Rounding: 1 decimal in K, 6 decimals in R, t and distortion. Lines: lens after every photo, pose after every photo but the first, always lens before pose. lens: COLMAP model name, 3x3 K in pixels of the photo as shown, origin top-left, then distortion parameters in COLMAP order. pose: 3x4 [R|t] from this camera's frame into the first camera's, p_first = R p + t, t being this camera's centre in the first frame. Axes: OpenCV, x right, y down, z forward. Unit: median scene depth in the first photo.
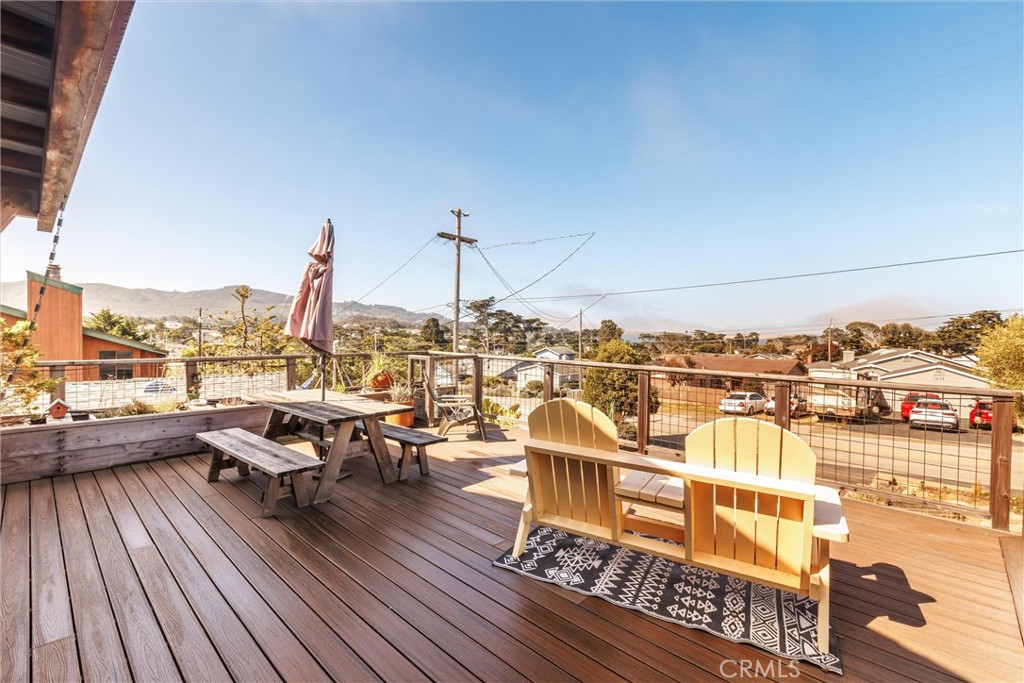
lens RADIAL K [[460.4, 0, 513.2], [0, 460.4, 341.5], [0, 0, 1]] dist [0.002594, 0.000201]
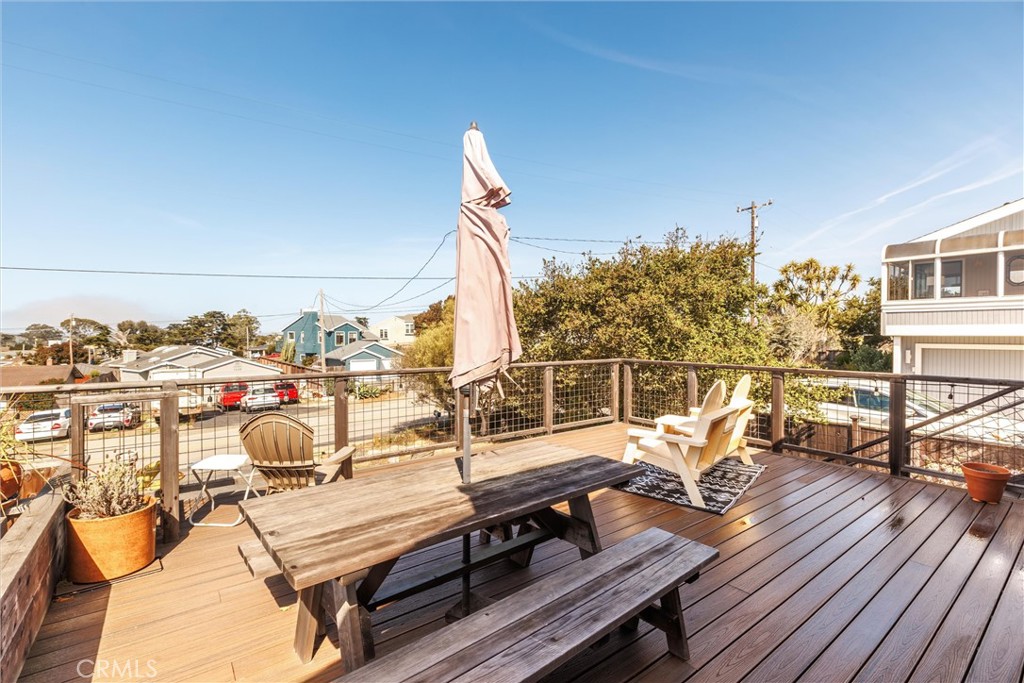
lens RADIAL K [[460.4, 0, 513.2], [0, 460.4, 341.5], [0, 0, 1]] dist [0.002594, 0.000201]
pose [[0.156439, -0.029738, 0.987240, -0.139847], [0.024048, 0.999365, 0.026293, -0.005541], [-0.987395, 0.019628, 0.157055, 0.135683]]
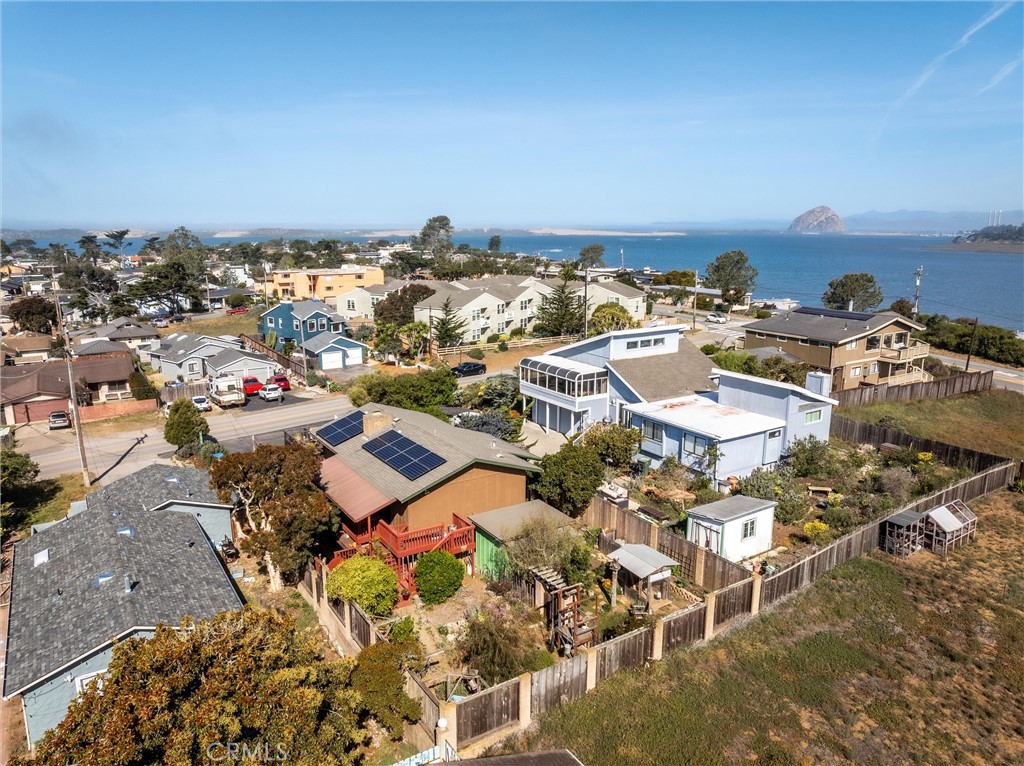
lens RADIAL K [[717.2, 0, 514.2], [0, 717.2, 383.8], [0, 0, 1]] dist [-0.026970, 0.010879]
pose [[0.228673, -0.224855, 0.947180, -1.502136], [0.024061, 0.973968, 0.225405, -0.466432], [-0.973206, -0.028754, 0.228131, -0.616071]]
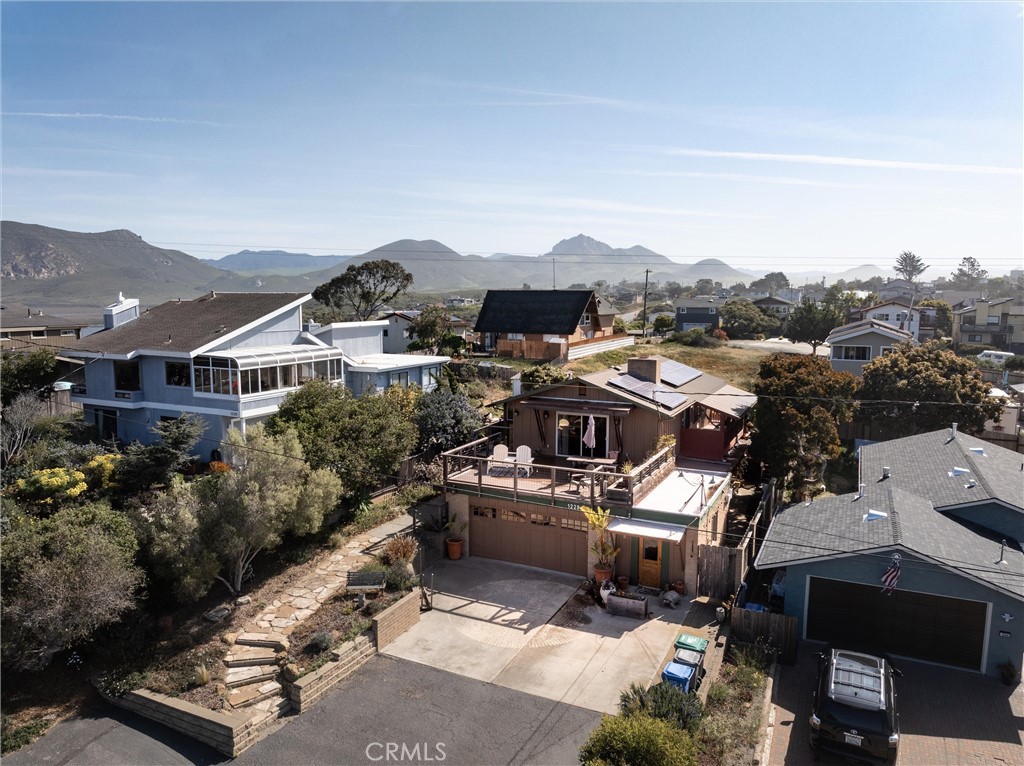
lens RADIAL K [[717.2, 0, 514.2], [0, 717.2, 383.8], [0, 0, 1]] dist [-0.026970, 0.010879]
pose [[-0.952135, 0.019100, -0.305080, 0.325609], [-0.025642, 0.989537, 0.141980, -0.217123], [0.304600, 0.143007, -0.941683, 1.021392]]
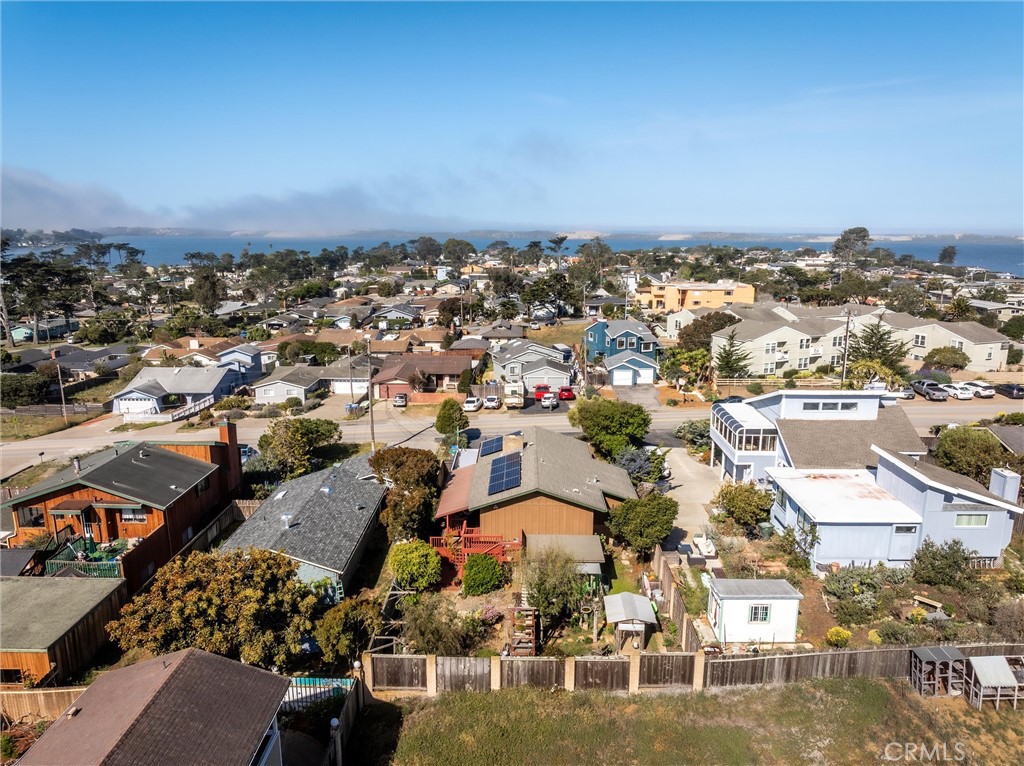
lens RADIAL K [[717.2, 0, 514.2], [0, 717.2, 383.8], [0, 0, 1]] dist [-0.026970, 0.010879]
pose [[0.734114, -0.157768, 0.660444, -1.352975], [0.023206, 0.977895, 0.207806, -0.577884], [-0.678630, -0.137227, 0.721547, -1.257739]]
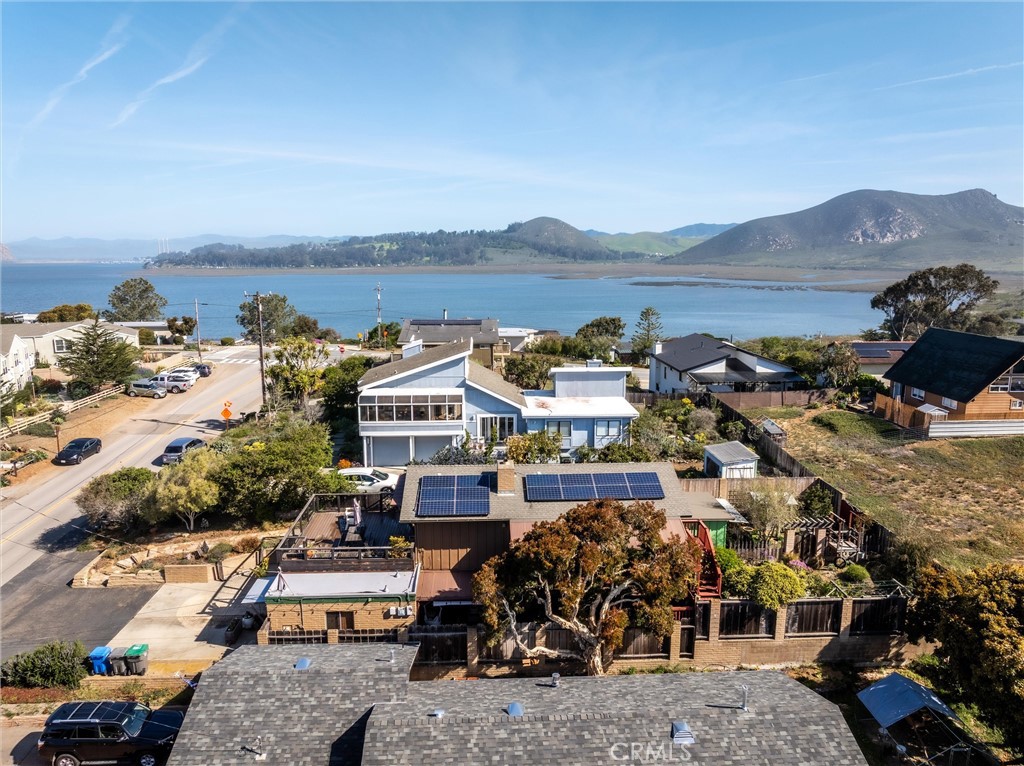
lens RADIAL K [[717.2, 0, 514.2], [0, 717.2, 383.8], [0, 0, 1]] dist [-0.026970, 0.010879]
pose [[-0.723806, -0.138265, 0.676009, -1.040621], [0.005592, 0.978510, 0.206123, -0.472381], [-0.689981, 0.152973, -0.707478, 0.780379]]
